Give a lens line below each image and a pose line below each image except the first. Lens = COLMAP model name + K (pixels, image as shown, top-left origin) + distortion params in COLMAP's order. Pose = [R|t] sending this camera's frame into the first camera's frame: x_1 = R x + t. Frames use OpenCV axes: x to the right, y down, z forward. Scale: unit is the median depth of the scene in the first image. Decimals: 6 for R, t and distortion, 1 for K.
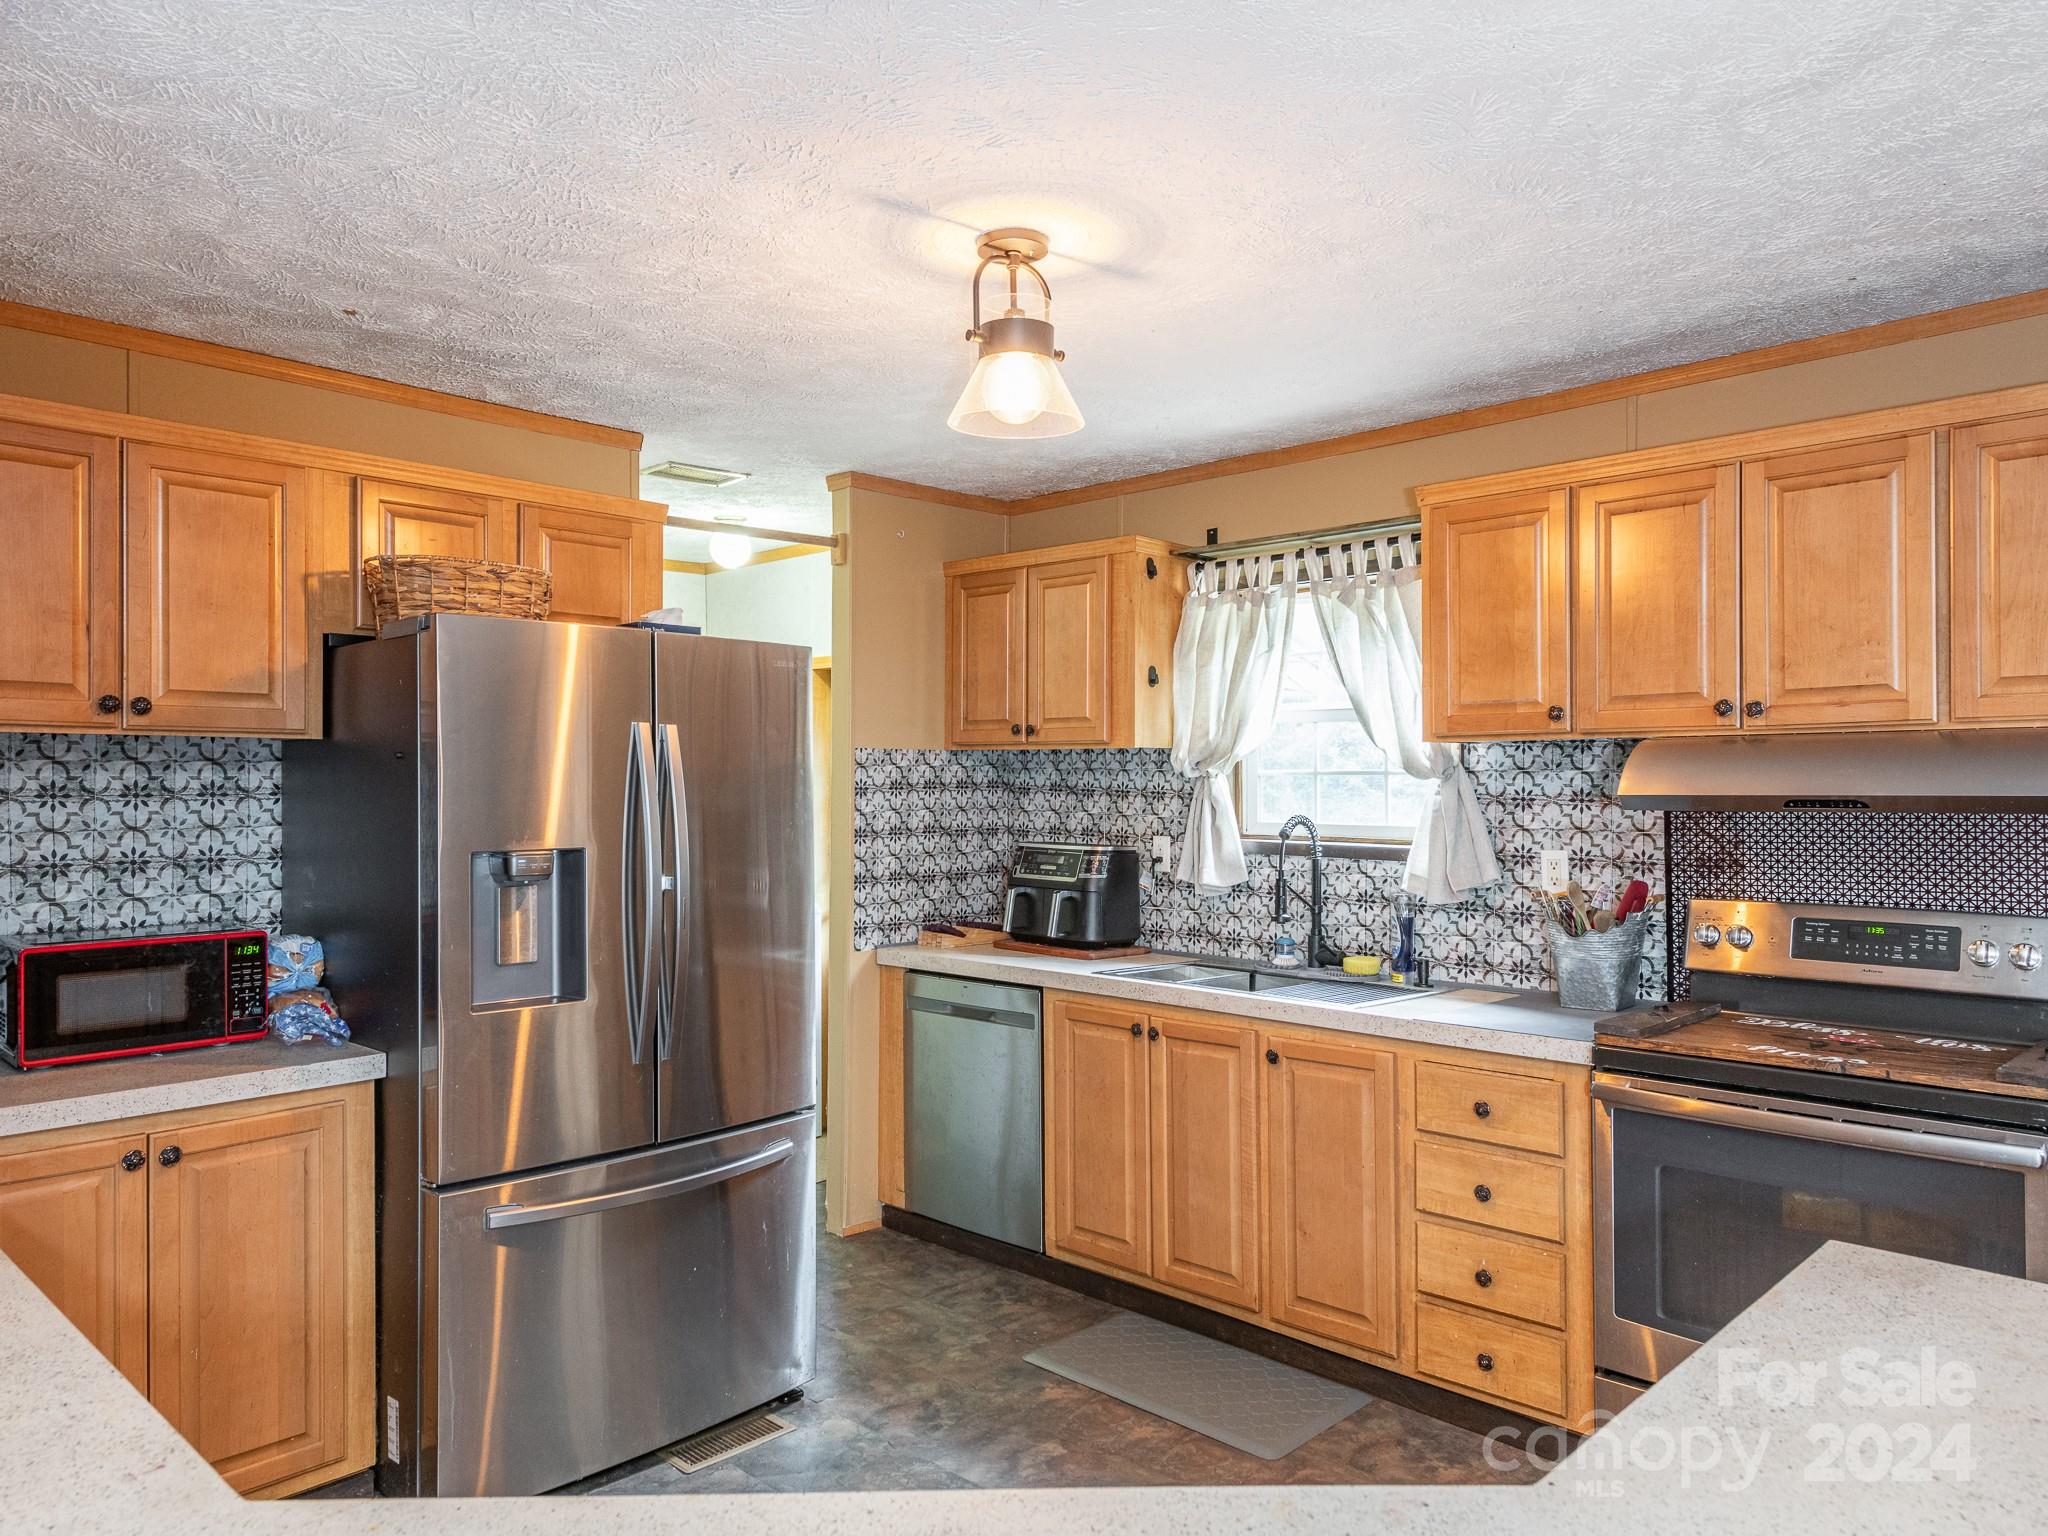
lens RADIAL K [[1372.7, 0, 1077.2], [0, 1372.7, 744.4], [0, 0, 1]] dist [0.023727, -0.021103]
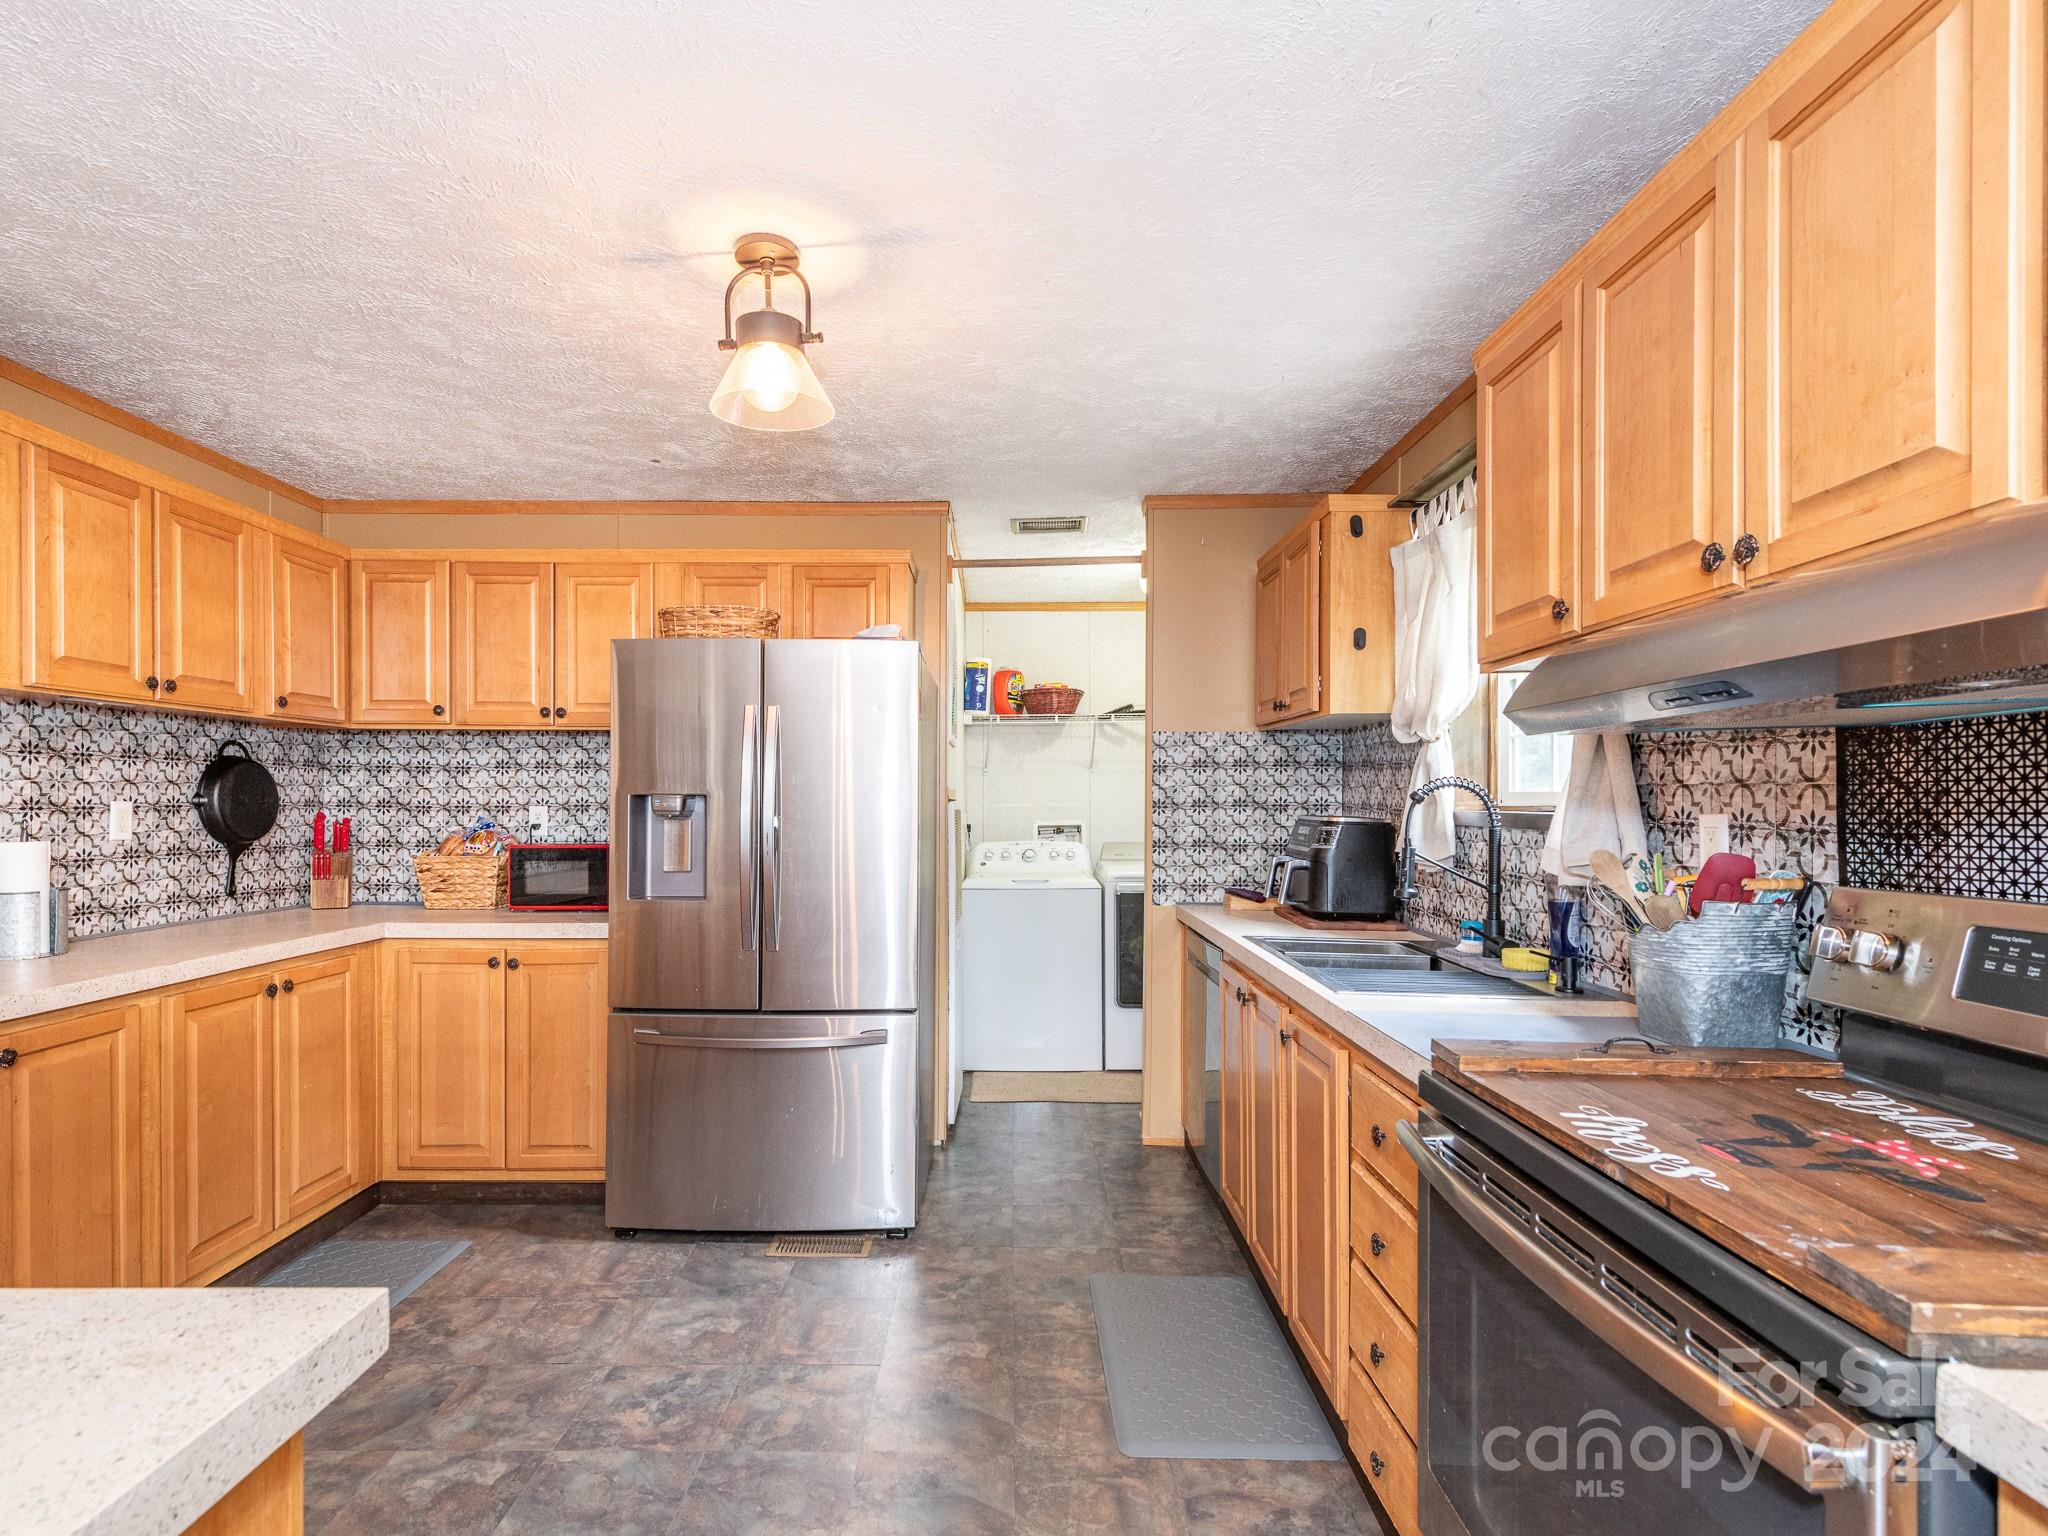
lens RADIAL K [[1019.9, 0, 996.1], [0, 1019.9, 804.1], [0, 0, 1]] dist [0.022991, -0.004299]
pose [[0.665827, 0.000688, -0.746106, 0.482917], [0.021435, 0.999569, 0.020051, 0.053401], [0.745798, -0.029343, 0.665526, 0.387678]]
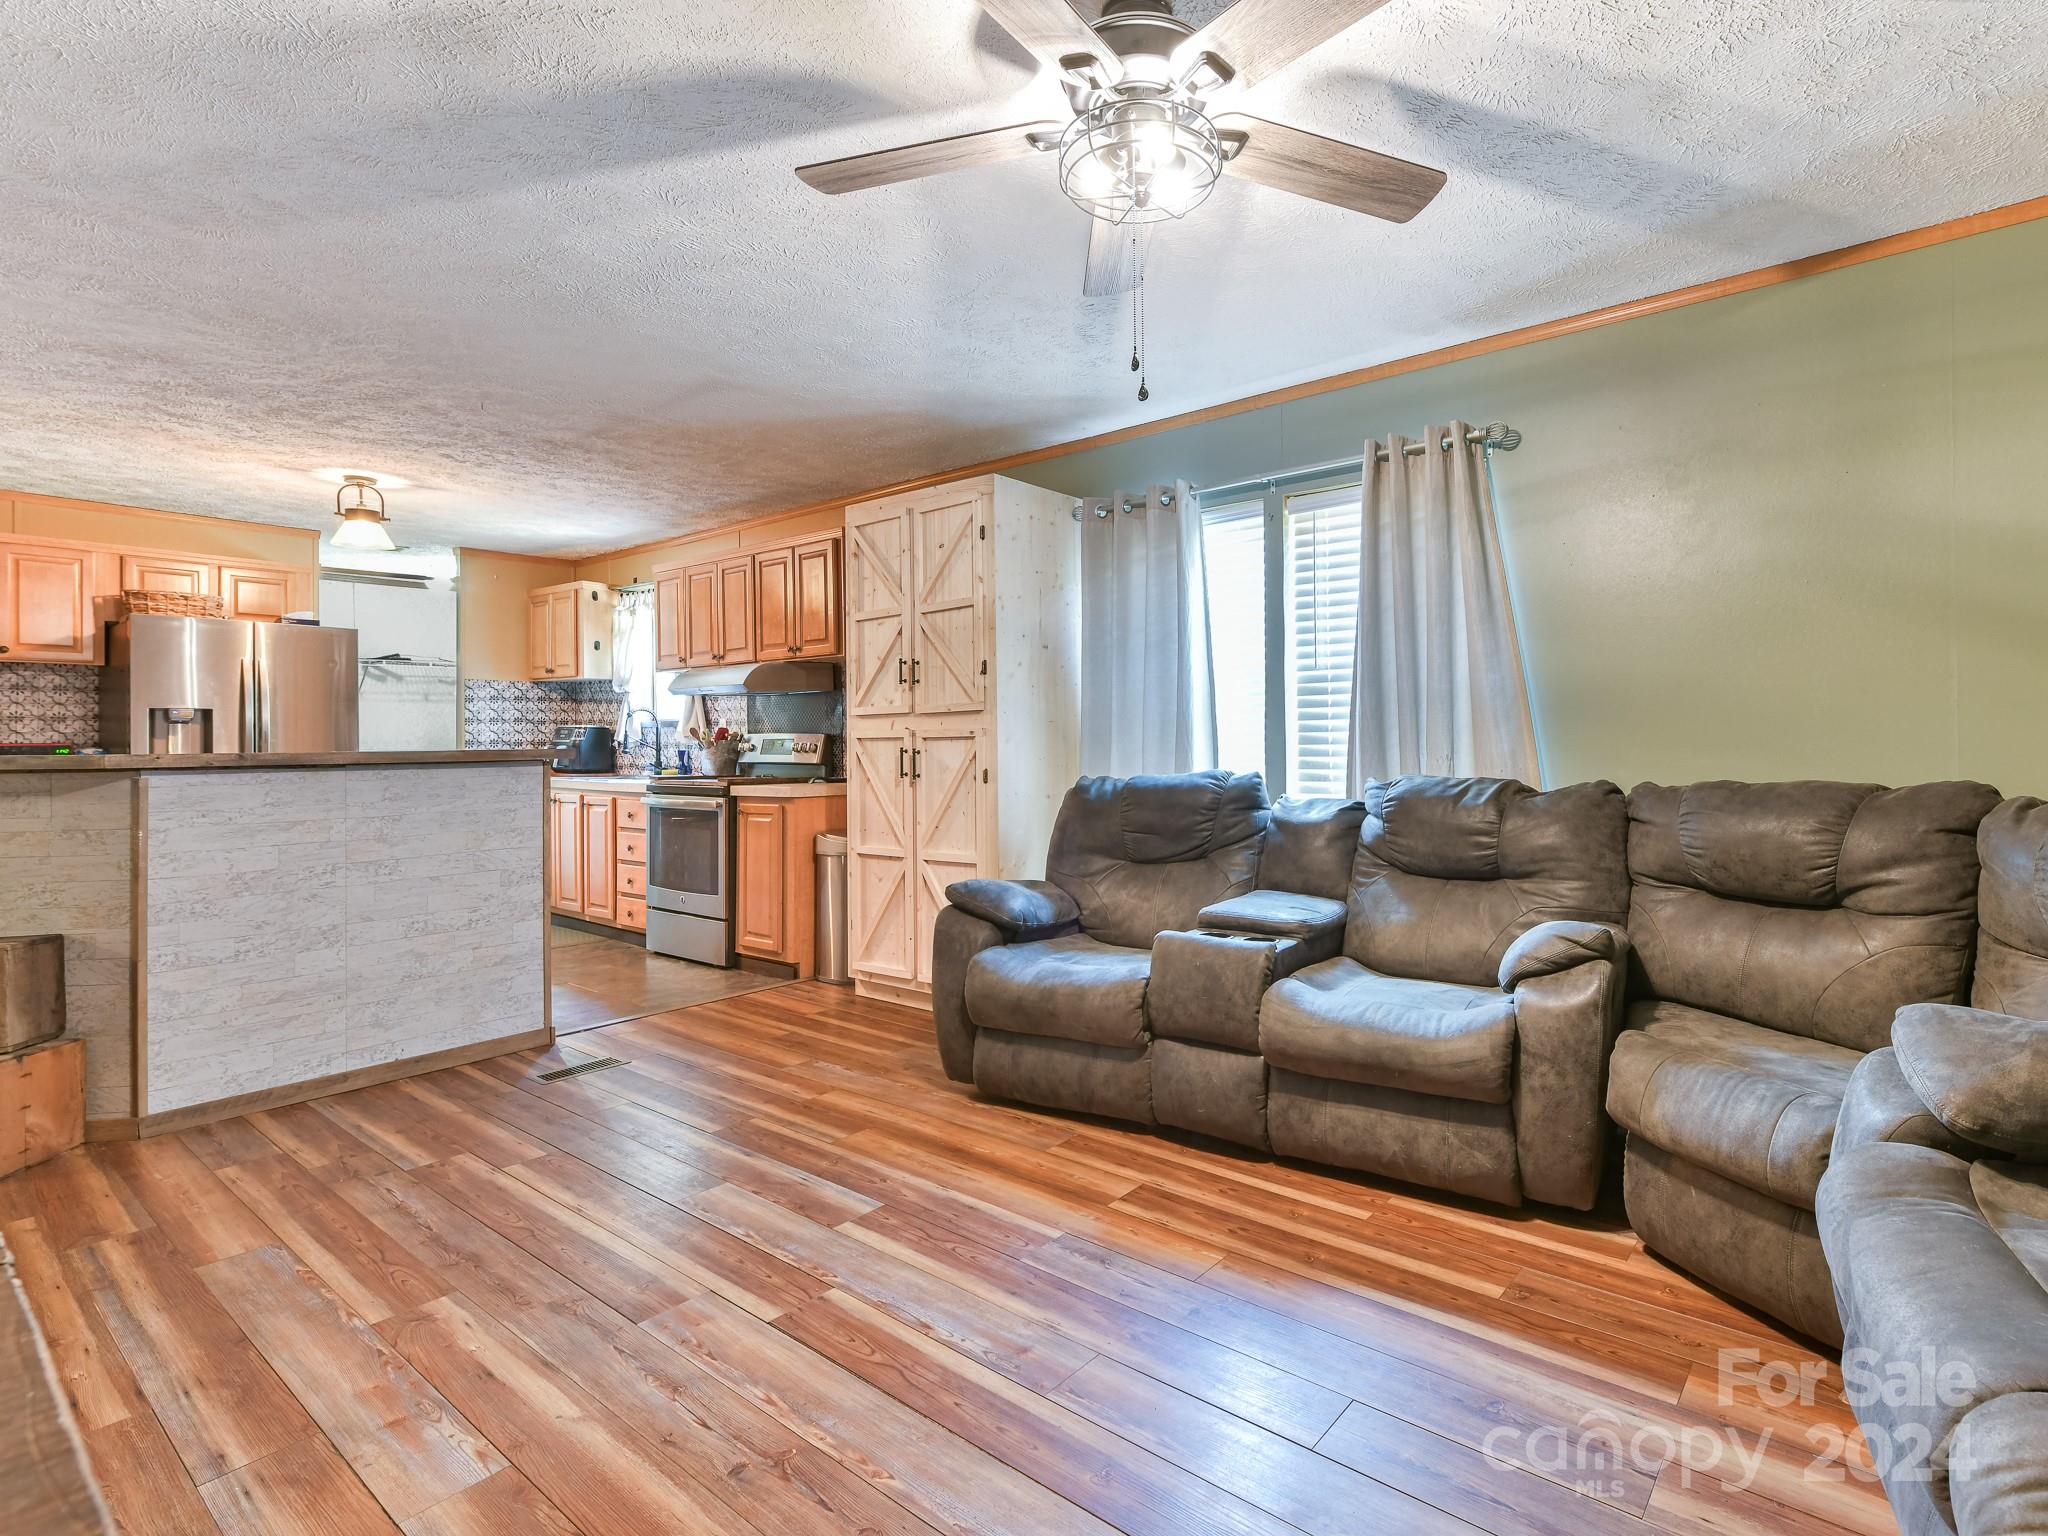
lens RADIAL K [[1028.7, 0, 1161.0], [0, 1028.7, 724.0], [0, 0, 1]] dist [0.006704, 0.006050]
pose [[0.996078, -0.000037, 0.088484, 0.918074], [-0.000953, 0.999937, 0.011146, 0.063934], [-0.088479, -0.011186, 0.996015, -0.805219]]
